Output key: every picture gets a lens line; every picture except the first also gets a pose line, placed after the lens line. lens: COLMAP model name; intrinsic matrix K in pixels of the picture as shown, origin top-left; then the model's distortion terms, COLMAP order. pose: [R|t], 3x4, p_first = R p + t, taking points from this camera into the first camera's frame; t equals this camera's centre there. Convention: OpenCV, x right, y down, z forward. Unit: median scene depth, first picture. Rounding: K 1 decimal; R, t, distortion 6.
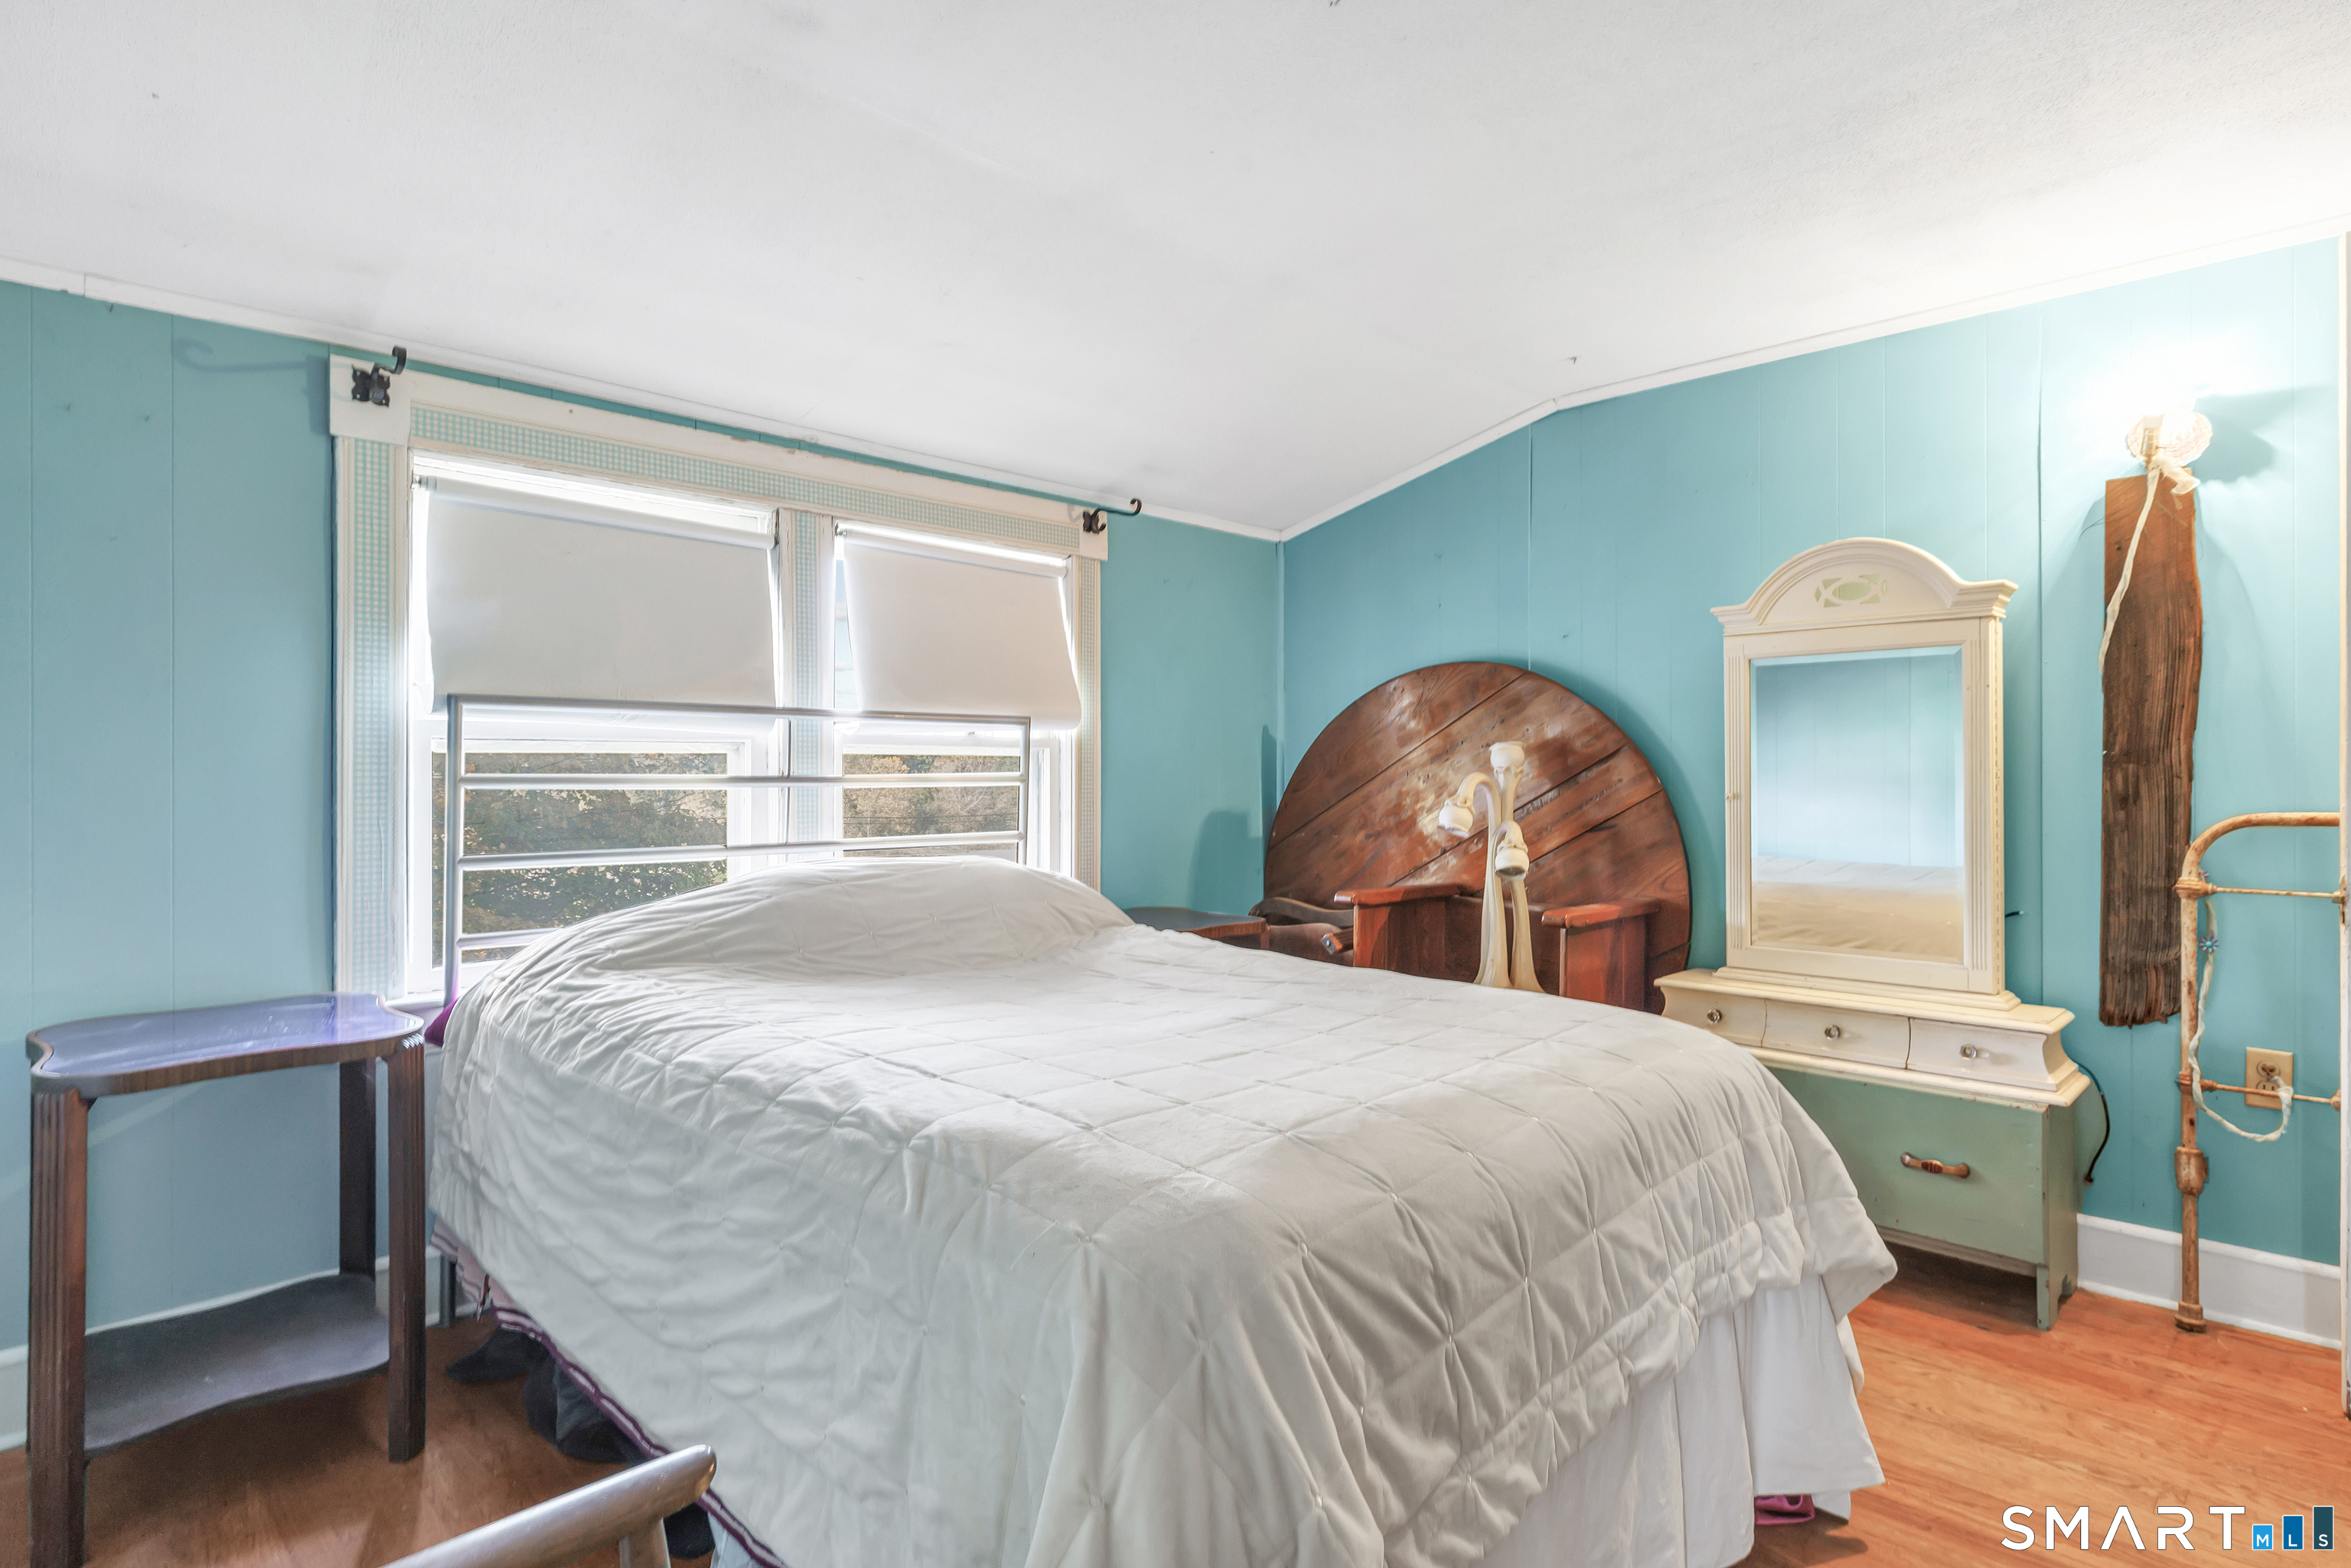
lens RADIAL K [[1259.3, 0, 1183.4], [0, 1259.3, 780.8], [0, 0, 1]] dist [0.000783, 0.000140]
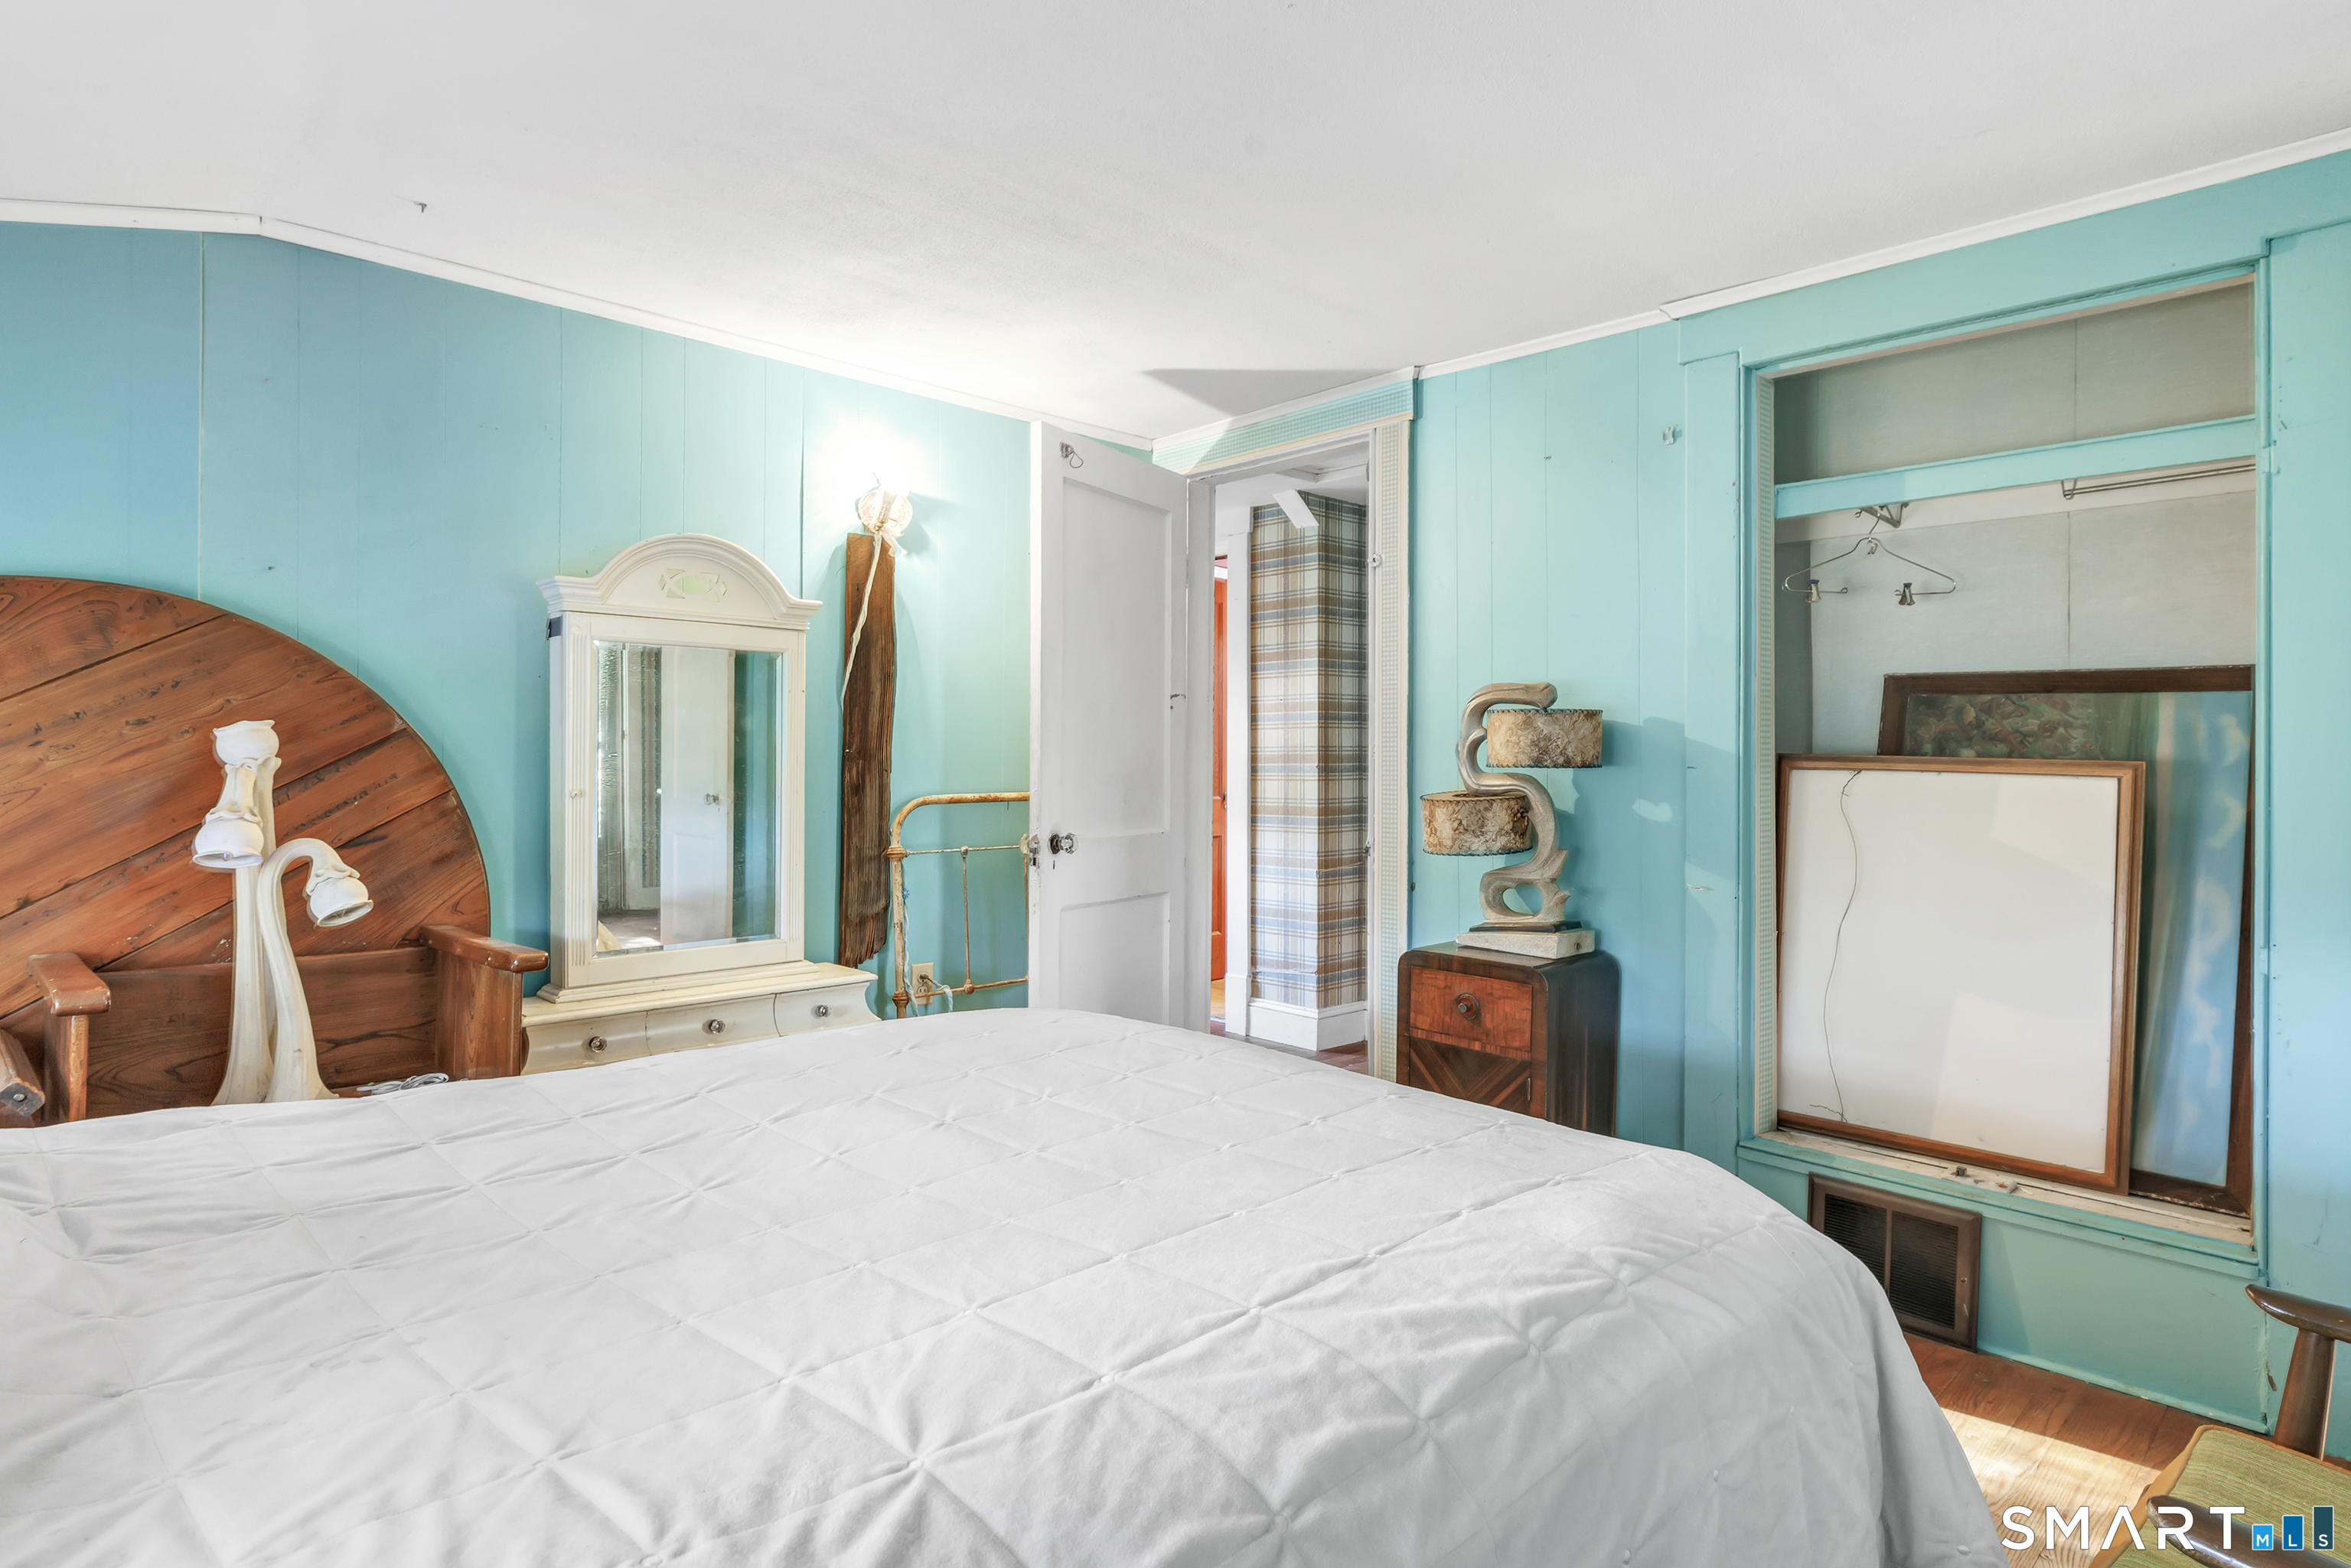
lens RADIAL K [[1259.3, 0, 1169.2], [0, 1259.3, 774.6], [0, 0, 1]] dist [0.000783, 0.000140]
pose [[0.008759, -0.010232, 0.999909, -0.524387], [0.000140, 0.999948, 0.010231, -0.012224], [-0.999962, 0.000050, 0.008760, 0.684579]]
